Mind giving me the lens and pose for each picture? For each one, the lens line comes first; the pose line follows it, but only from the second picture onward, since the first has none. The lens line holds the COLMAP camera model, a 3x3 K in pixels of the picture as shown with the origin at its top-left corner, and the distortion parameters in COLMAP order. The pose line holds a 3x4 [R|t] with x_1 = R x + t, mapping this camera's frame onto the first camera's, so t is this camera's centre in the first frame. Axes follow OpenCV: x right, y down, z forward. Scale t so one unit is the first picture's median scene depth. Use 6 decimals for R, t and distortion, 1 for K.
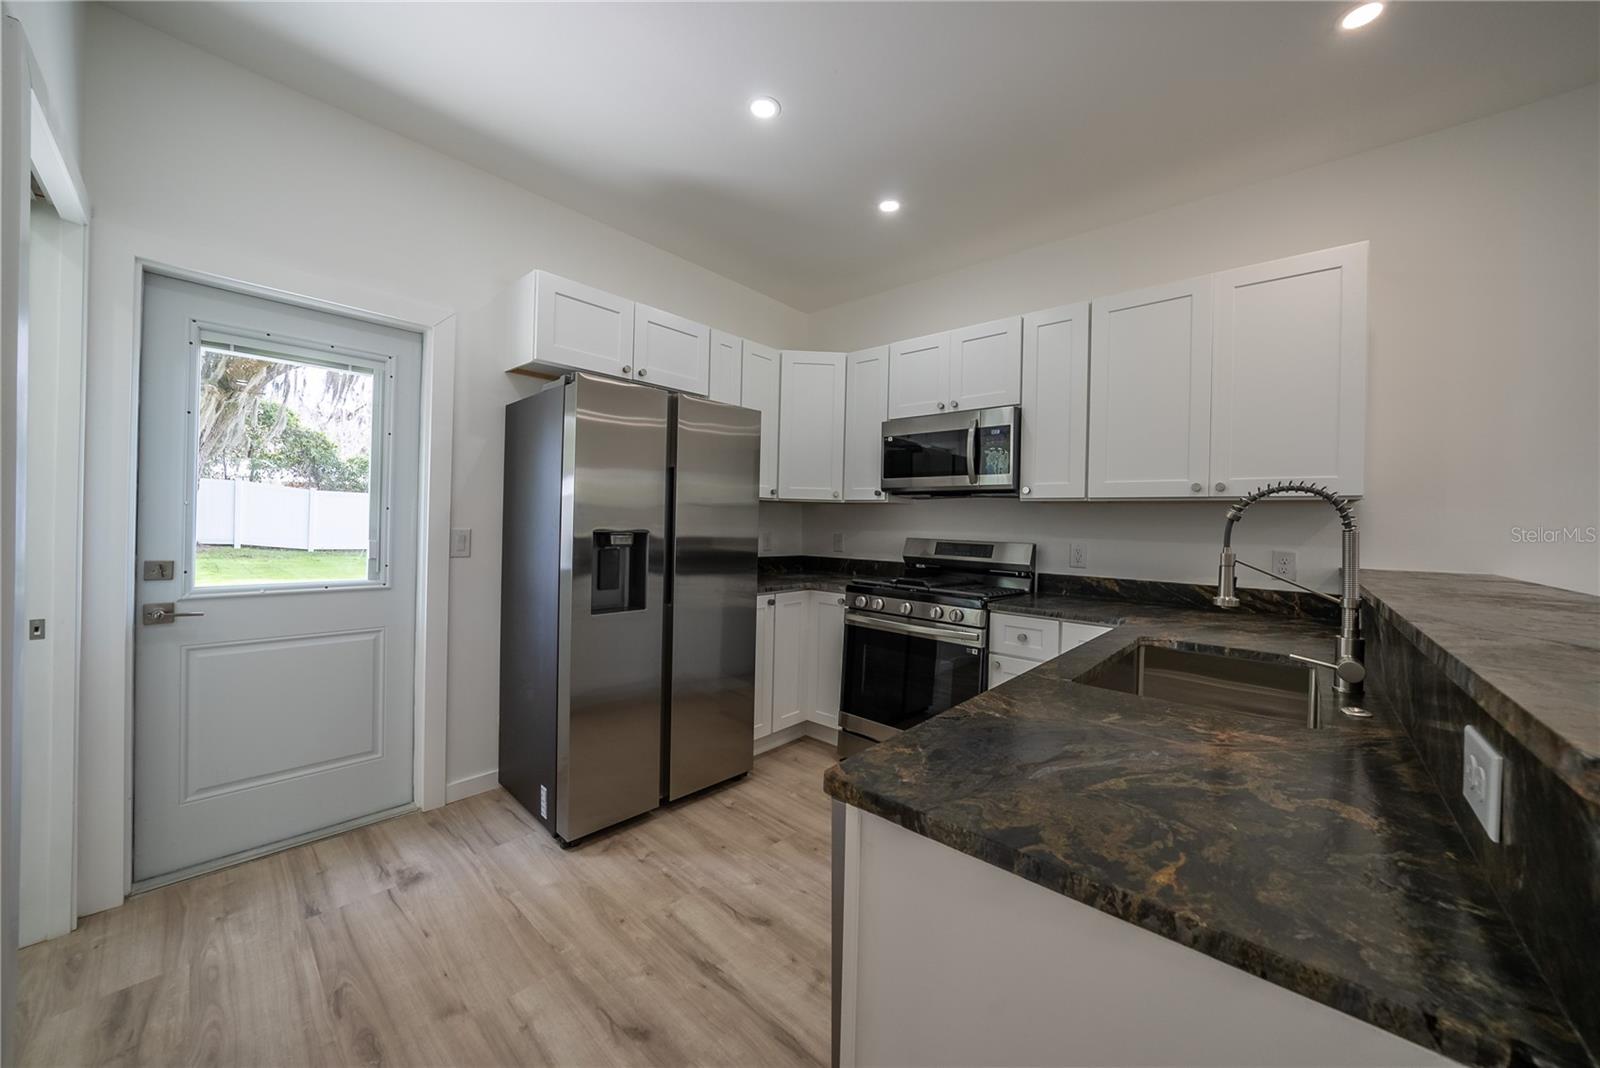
lens RADIAL K [[563.0, 0, 805.6], [0, 563.0, 523.0], [0, 0, 1]] dist [-0.028621, 0.004866]
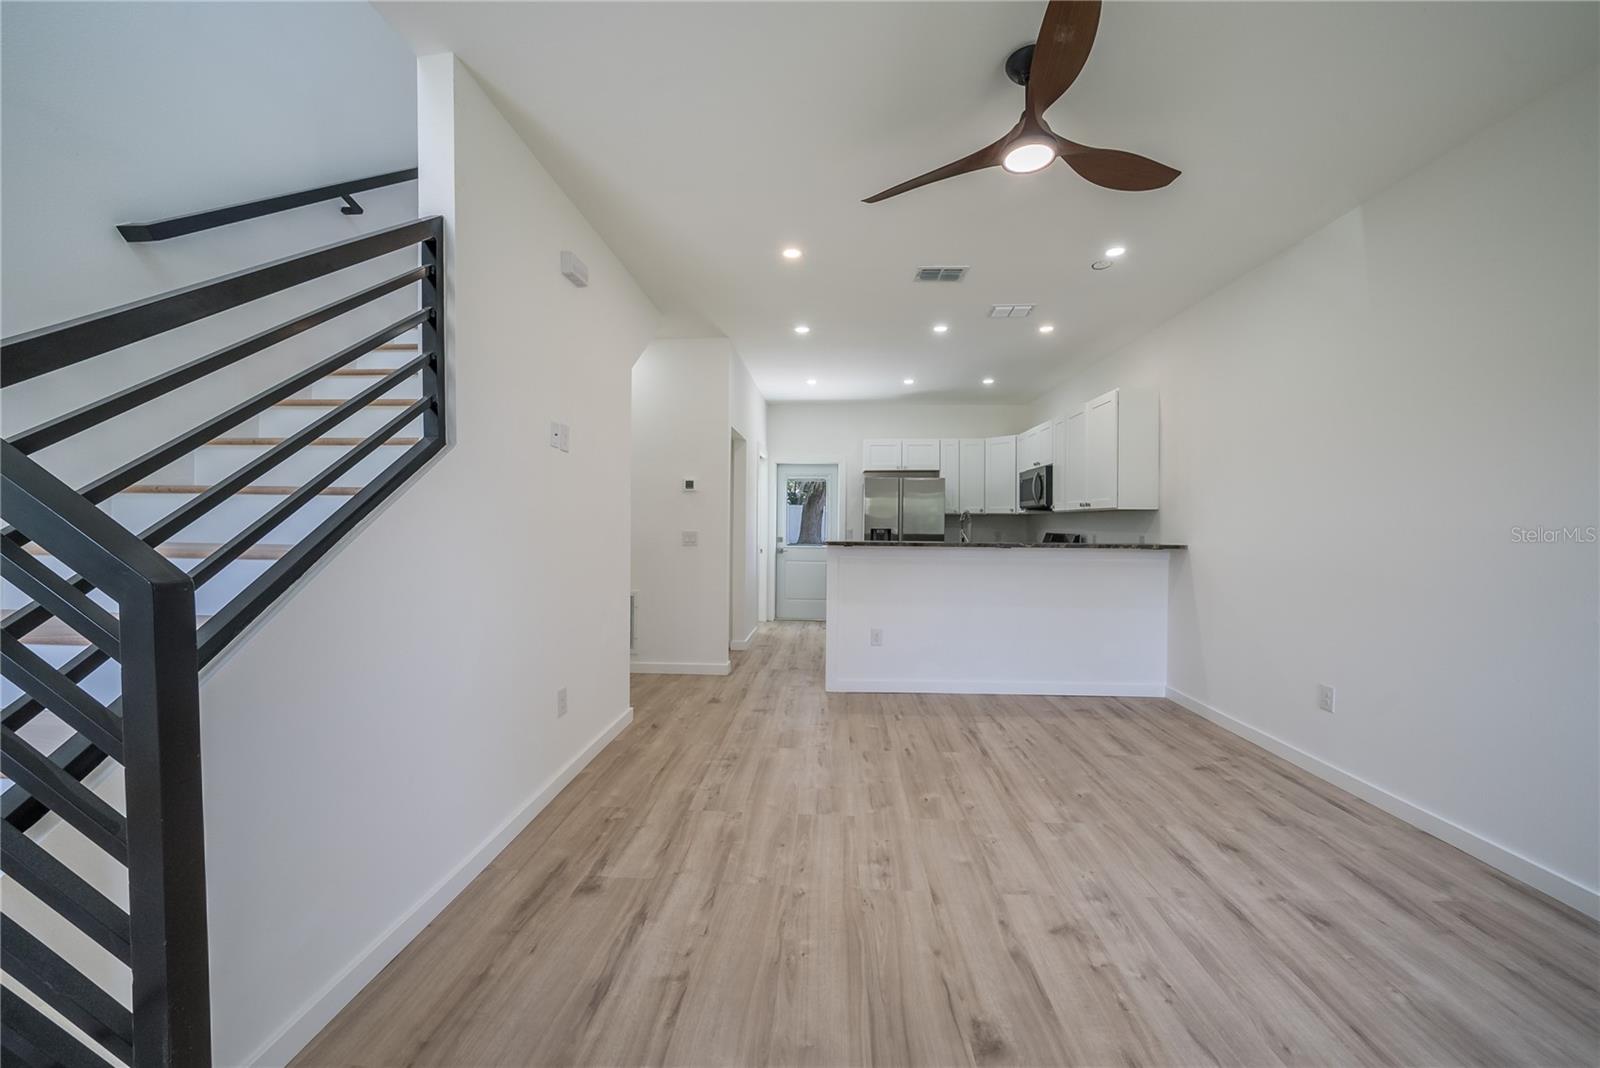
lens RADIAL K [[573.0, 0, 802.8], [0, 573.0, 523.2], [0, 0, 1]] dist [-0.021144, 0.000116]
pose [[0.624498, -0.015529, -0.780872, 1.475045], [0.003492, 0.999848, -0.017091, 0.031390], [0.781019, 0.007947, 0.624457, -0.999249]]
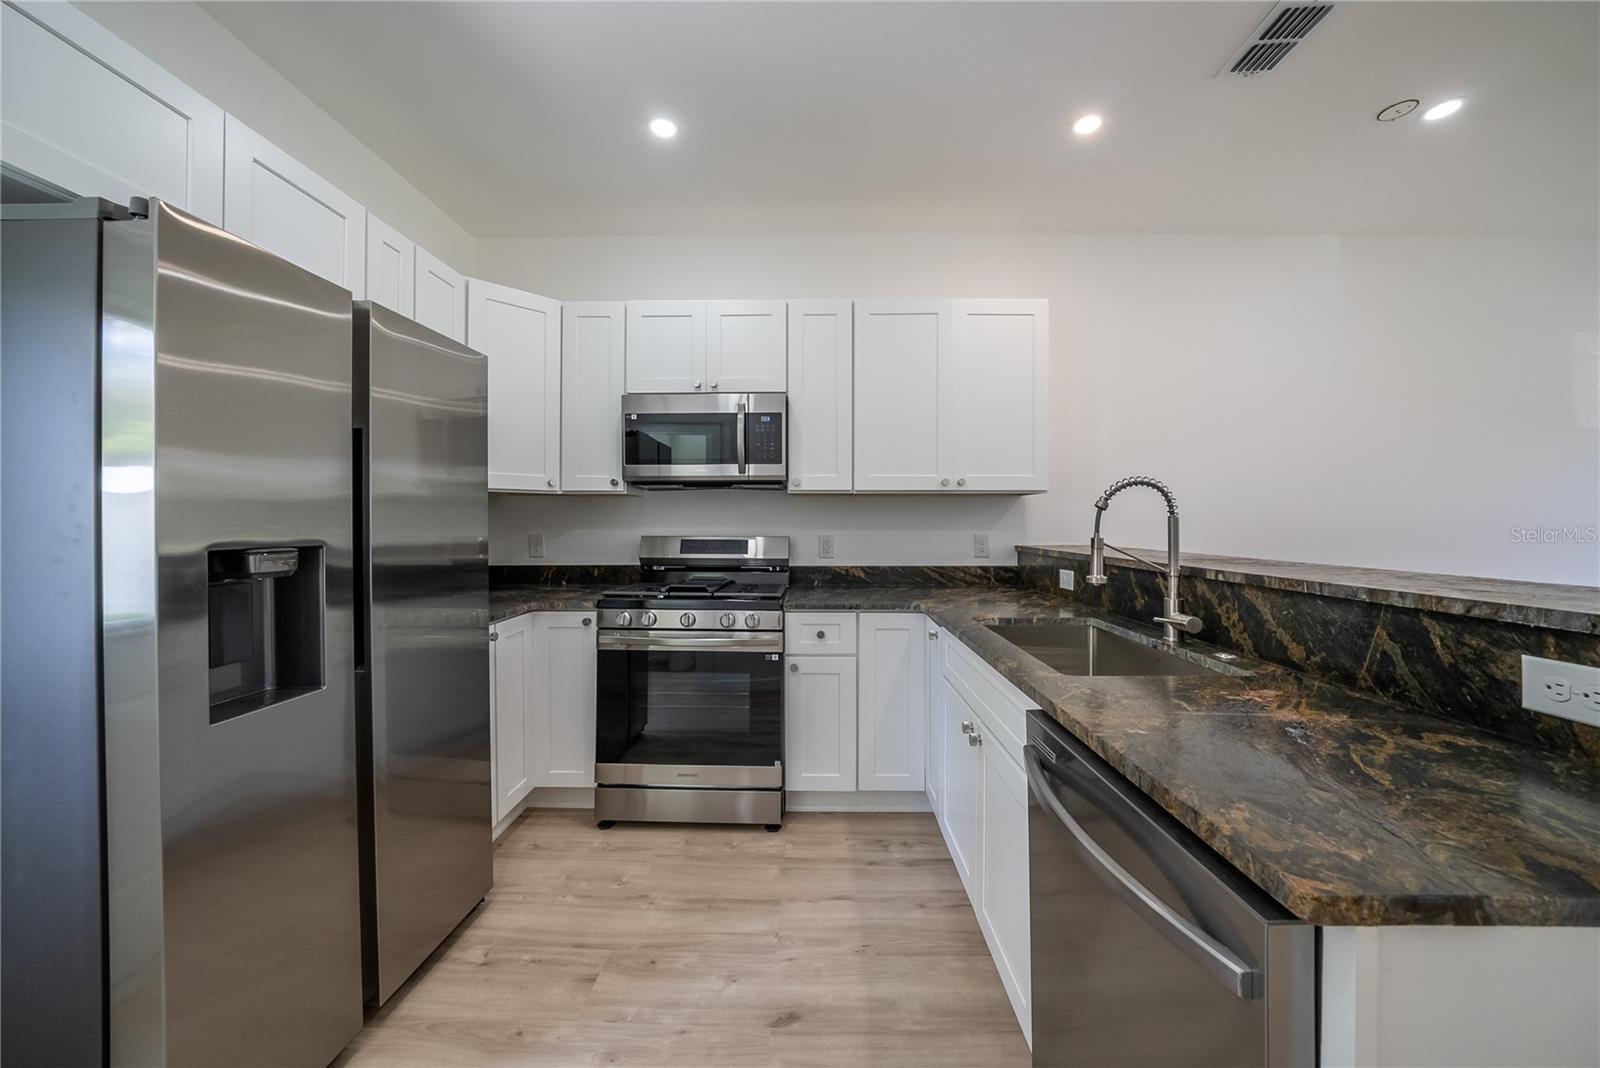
lens RADIAL K [[563.0, 0, 805.6], [0, 563.0, 523.0], [0, 0, 1]] dist [-0.028621, 0.004866]
pose [[0.760084, -0.026177, 0.649297, -0.232844], [0.018742, 0.999656, 0.018363, -0.005090], [-0.649554, -0.001789, 0.760313, 0.252023]]
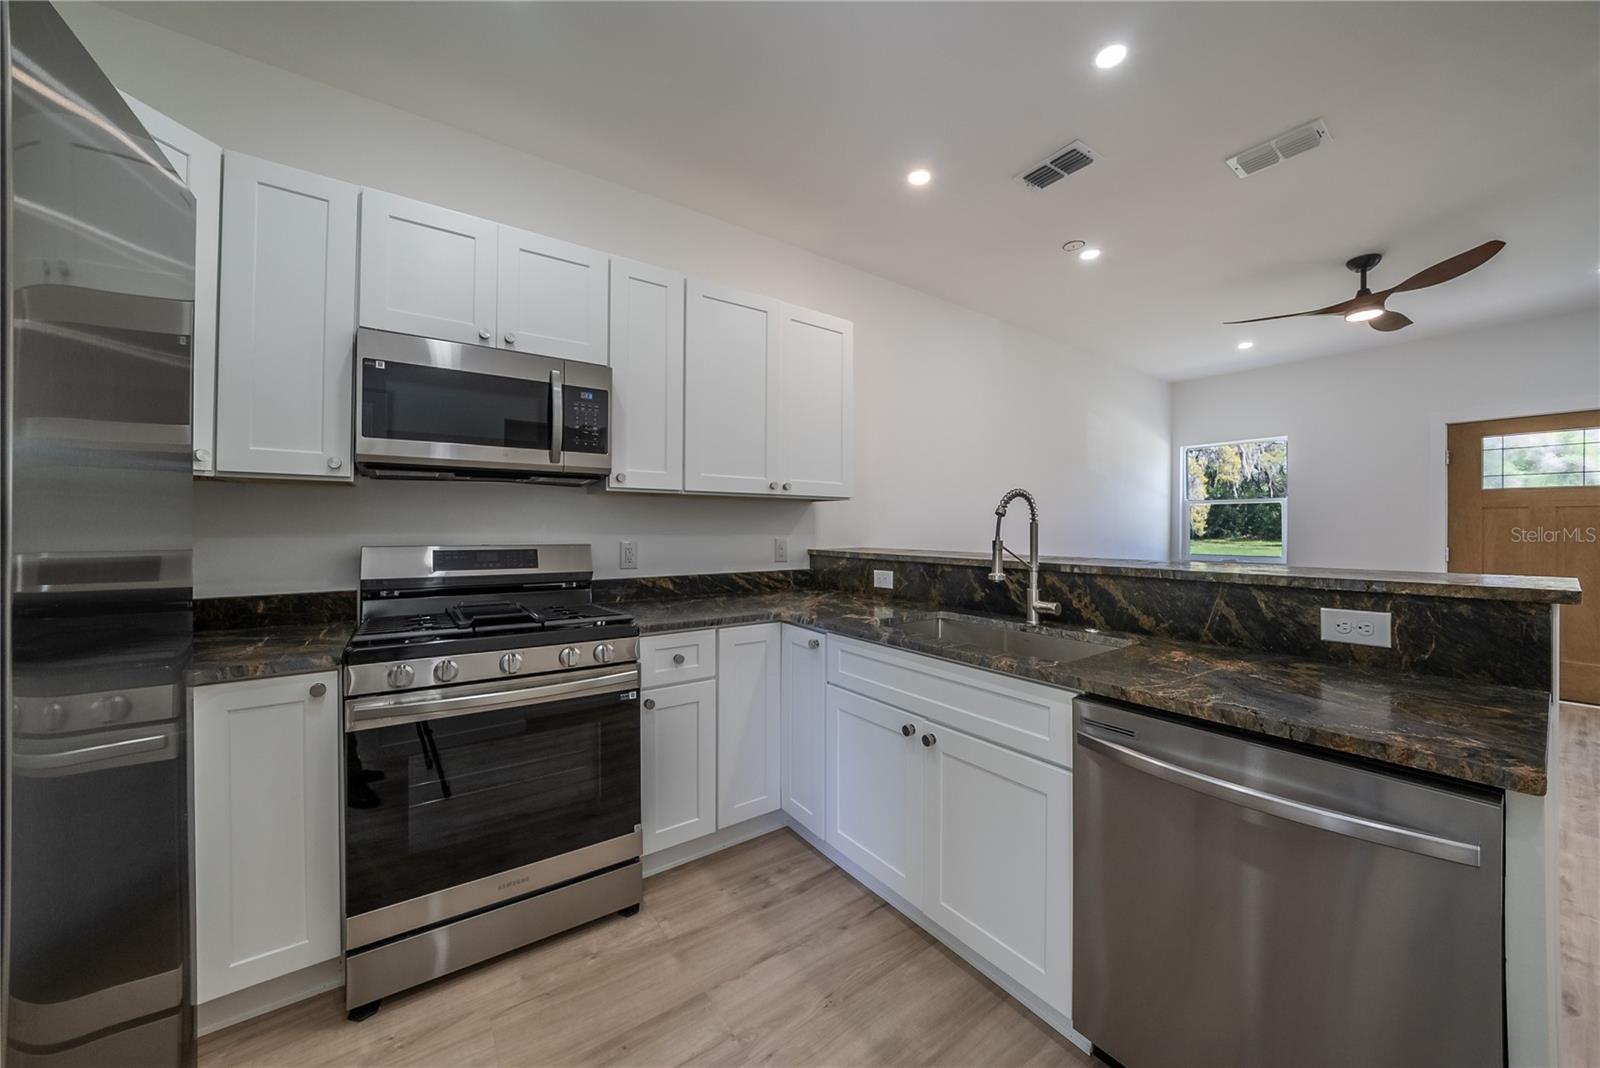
lens RADIAL K [[563.0, 0, 805.6], [0, 563.0, 523.0], [0, 0, 1]] dist [-0.028621, 0.004866]
pose [[0.220732, -0.016857, 0.975189, -0.332342], [0.002905, 0.999858, 0.016626, -0.006328], [-0.975330, -0.000837, 0.220750, 0.576110]]
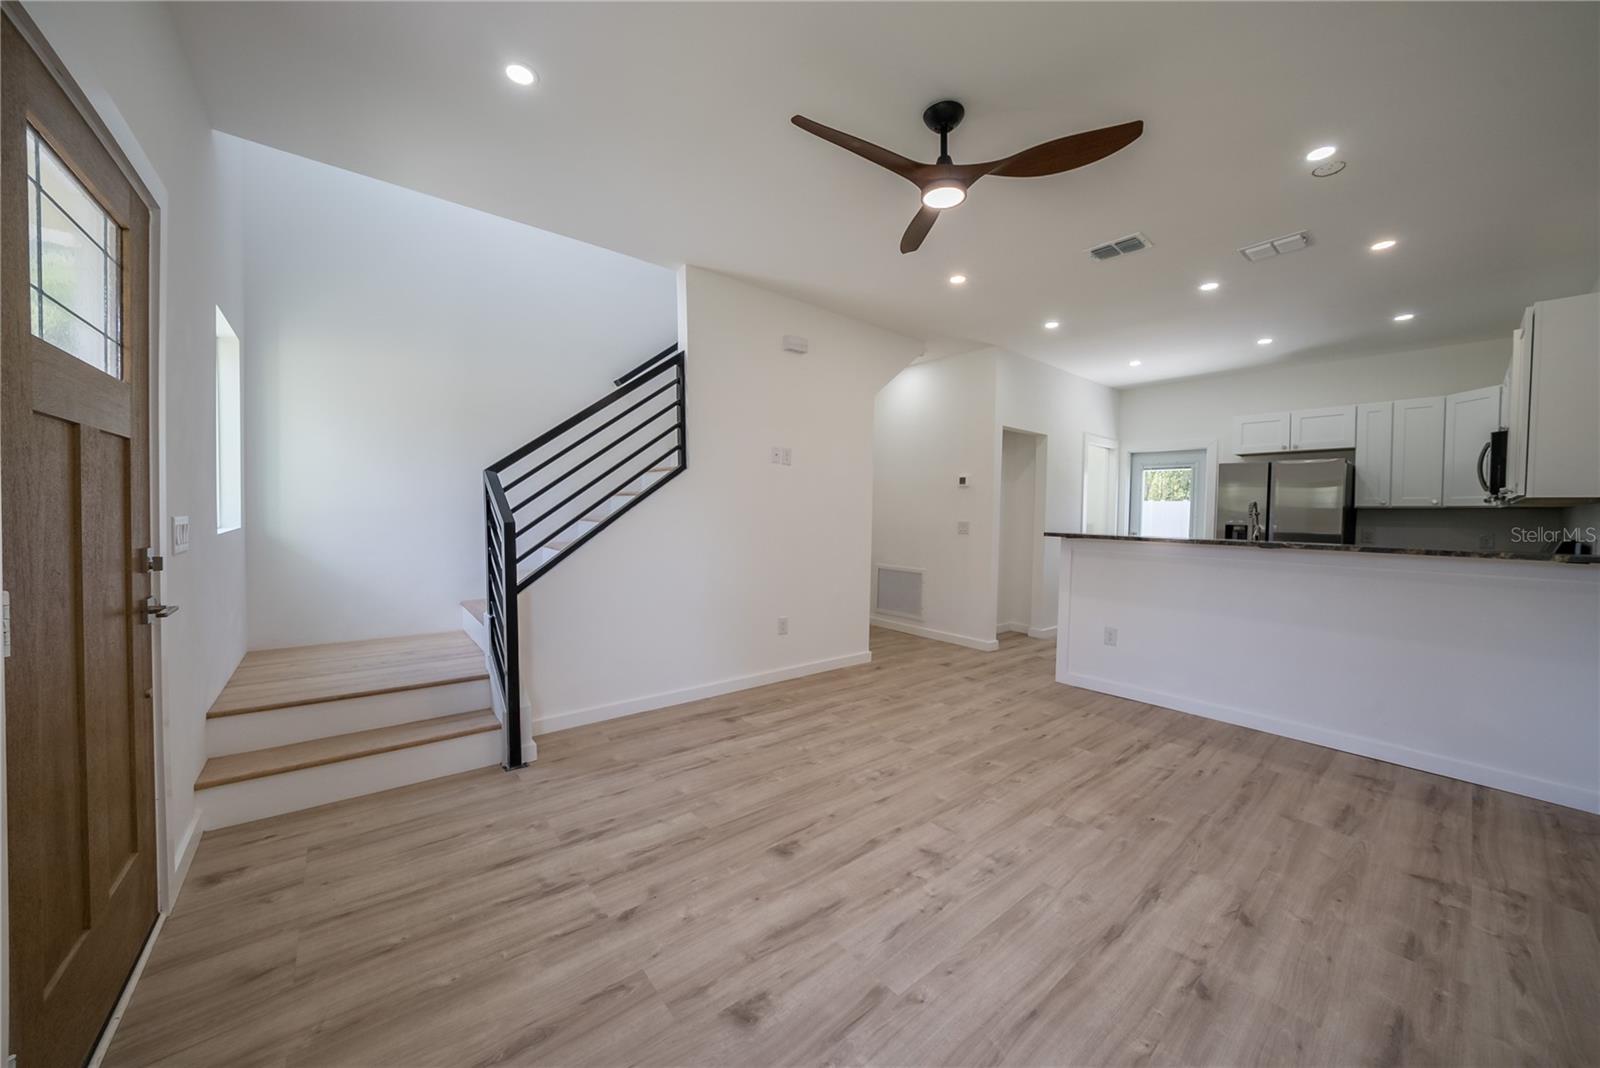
lens RADIAL K [[563.0, 0, 805.6], [0, 563.0, 523.0], [0, 0, 1]] dist [-0.028621, 0.004866]
pose [[-0.156753, -0.003606, -0.987631, 1.945015], [-0.025710, 0.999669, 0.000430, 0.045082], [0.987303, 0.025459, -0.156794, -0.390604]]
